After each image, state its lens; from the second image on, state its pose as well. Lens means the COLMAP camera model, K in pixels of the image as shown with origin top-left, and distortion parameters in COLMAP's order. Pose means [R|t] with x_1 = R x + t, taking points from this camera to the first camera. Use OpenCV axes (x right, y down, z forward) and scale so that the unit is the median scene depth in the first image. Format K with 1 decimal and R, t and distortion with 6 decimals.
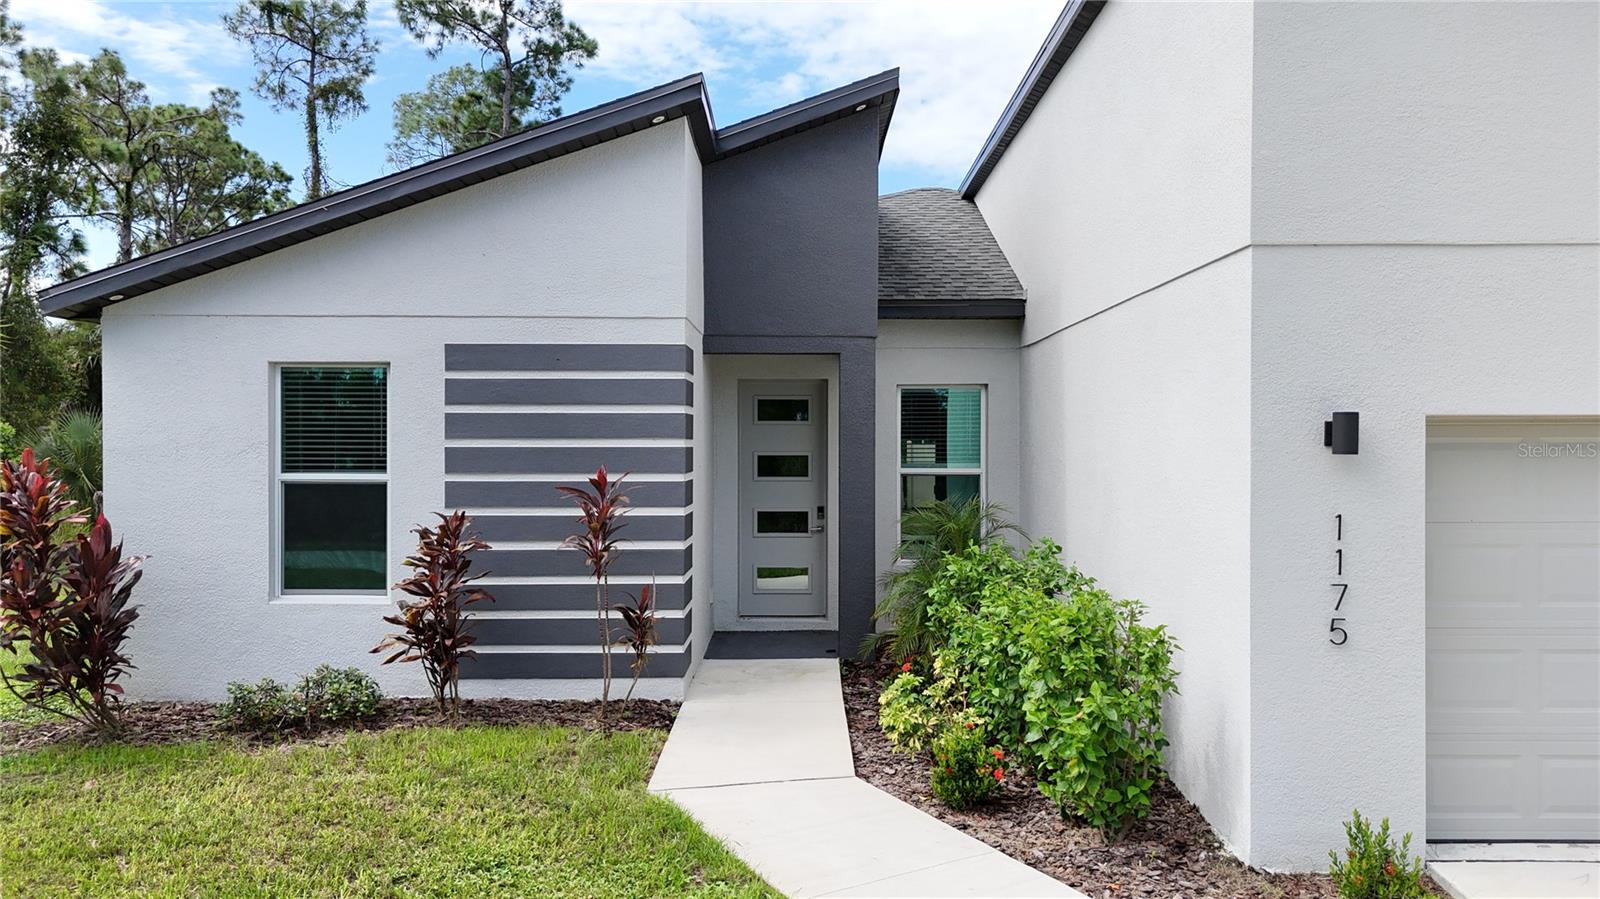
lens RADIAL K [[1178.3, 0, 823.3], [0, 1178.3, 492.9], [0, 0, 1]] dist [0.054172, -0.049621]
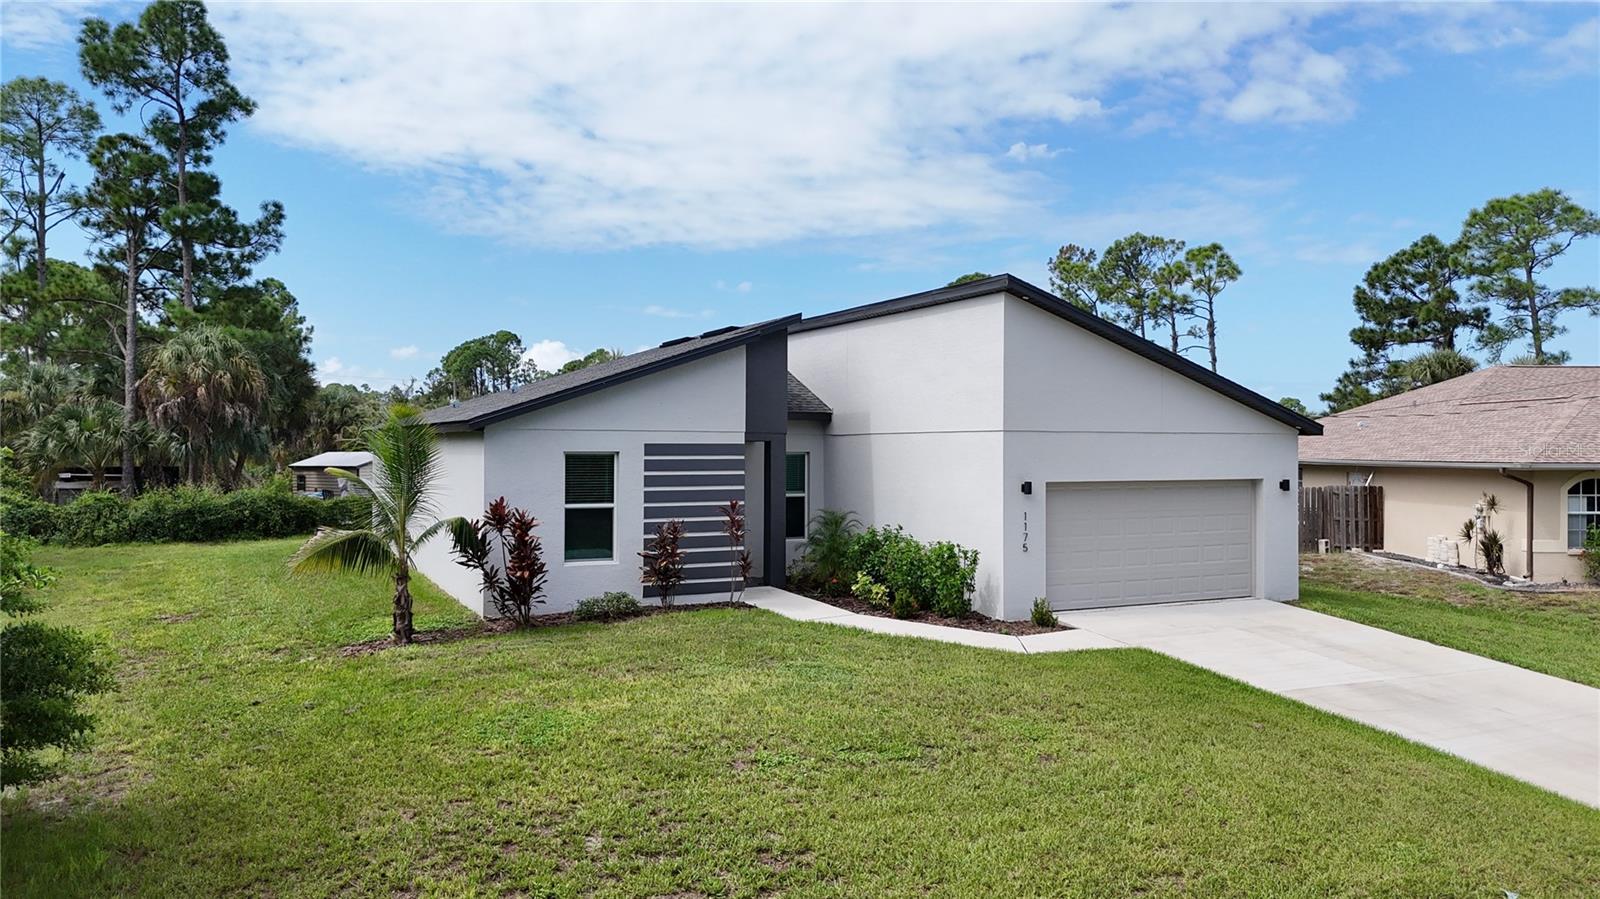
lens RADIAL K [[1178.3, 0, 790.6], [0, 1178.3, 445.4], [0, 0, 1]] dist [0.054172, -0.049621]
pose [[0.901923, 0.002096, 0.431893, -0.995593], [0.013820, 0.999336, -0.033709, -0.044352], [-0.431676, 0.036371, 0.901295, -1.047513]]
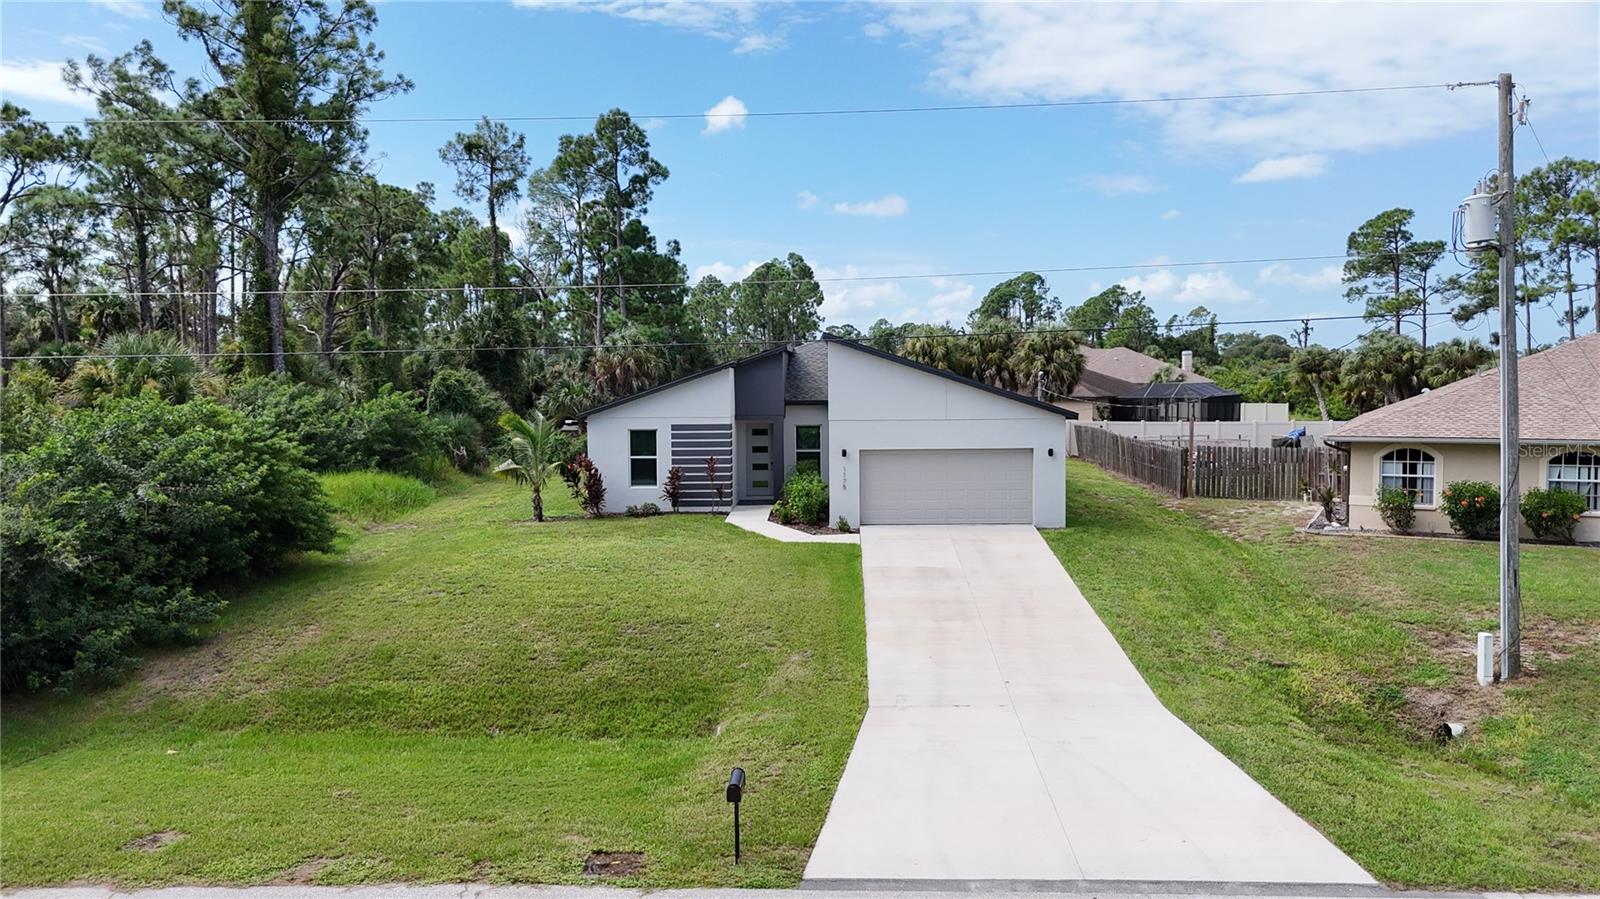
lens RADIAL K [[1178.3, 0, 791.0], [0, 1178.3, 441.2], [0, 0, 1]] dist [0.054172, -0.049621]
pose [[0.998607, -0.007544, -0.052229, 0.292713], [0.008599, 0.999763, 0.020001, -0.142722], [0.052066, -0.020422, 0.998435, -2.948240]]
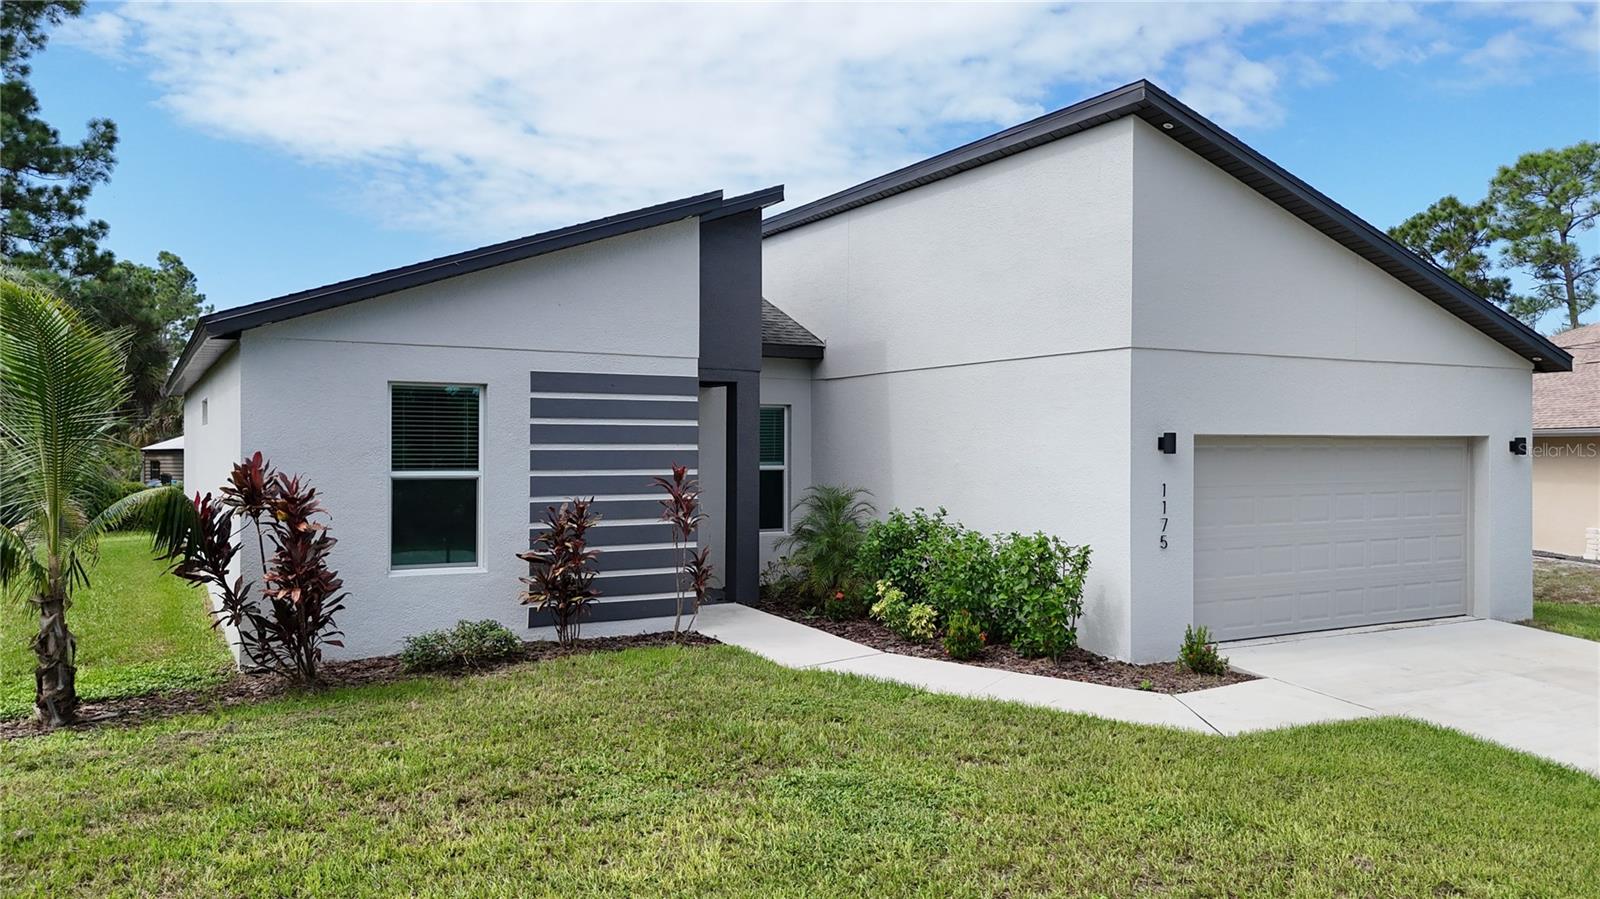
lens RADIAL K [[1178.3, 0, 791.7], [0, 1178.3, 438.4], [0, 0, 1]] dist [0.054172, -0.049621]
pose [[0.879912, 0.004080, 0.475119, -0.674464], [0.015544, 0.999181, -0.037366, 0.001674], [-0.474882, 0.040264, 0.879128, -0.274302]]
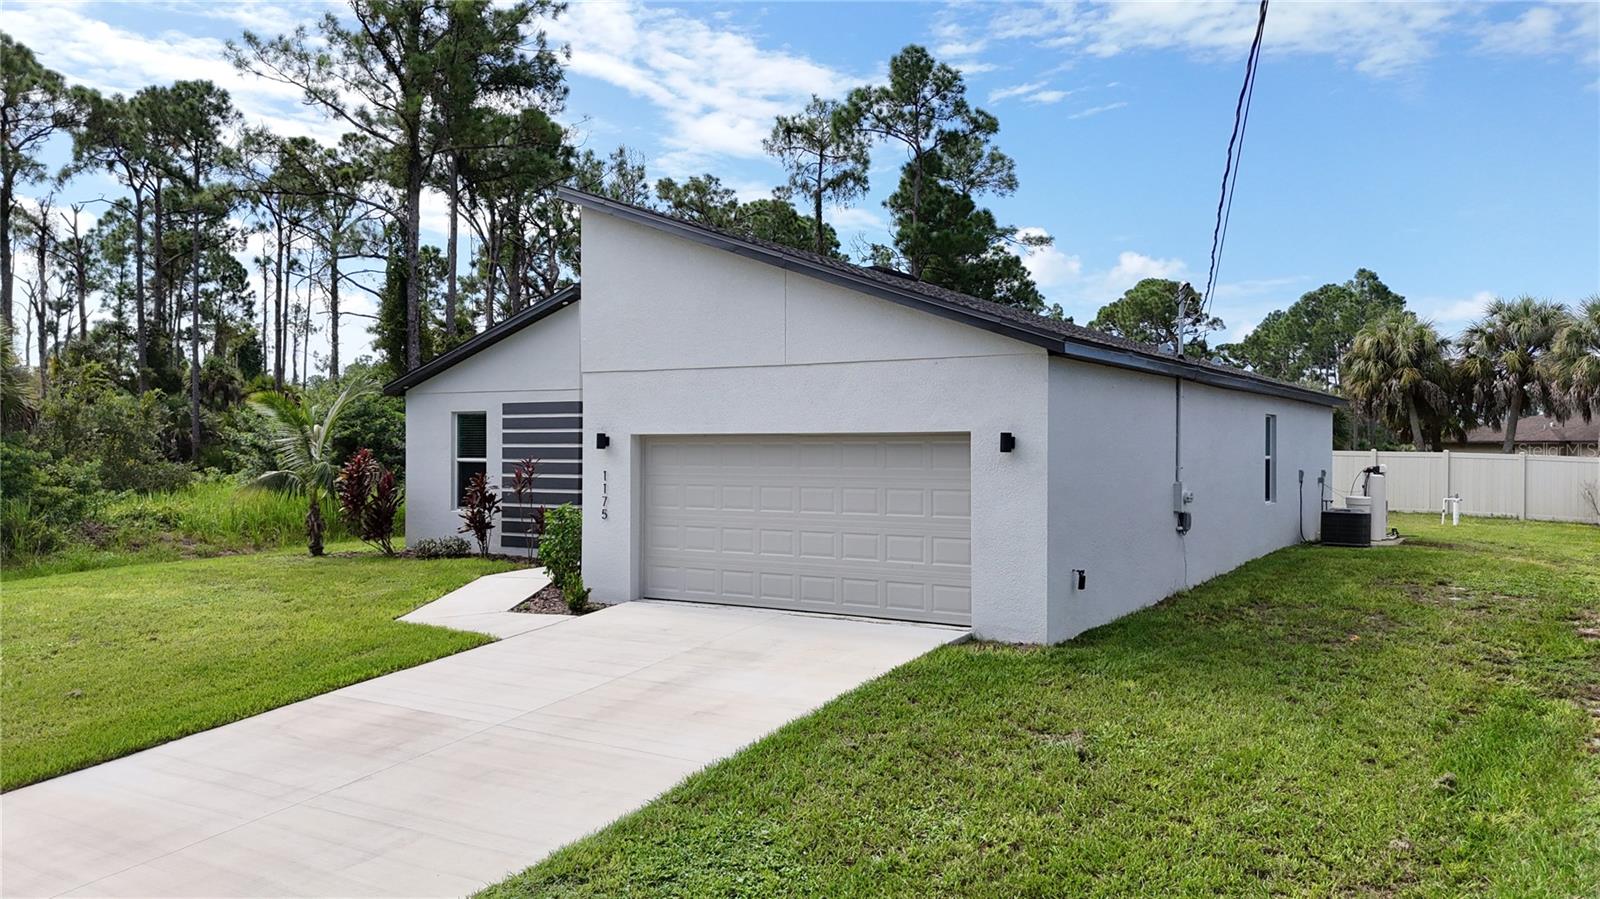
lens RADIAL K [[1178.3, 0, 789.3], [0, 1178.3, 442.7], [0, 0, 1]] dist [0.054172, -0.049621]
pose [[0.833003, -0.001394, -0.553267, 1.424901], [-0.021218, 0.999181, -0.034463, 0.020417], [0.552862, 0.040447, 0.832291, -0.619736]]
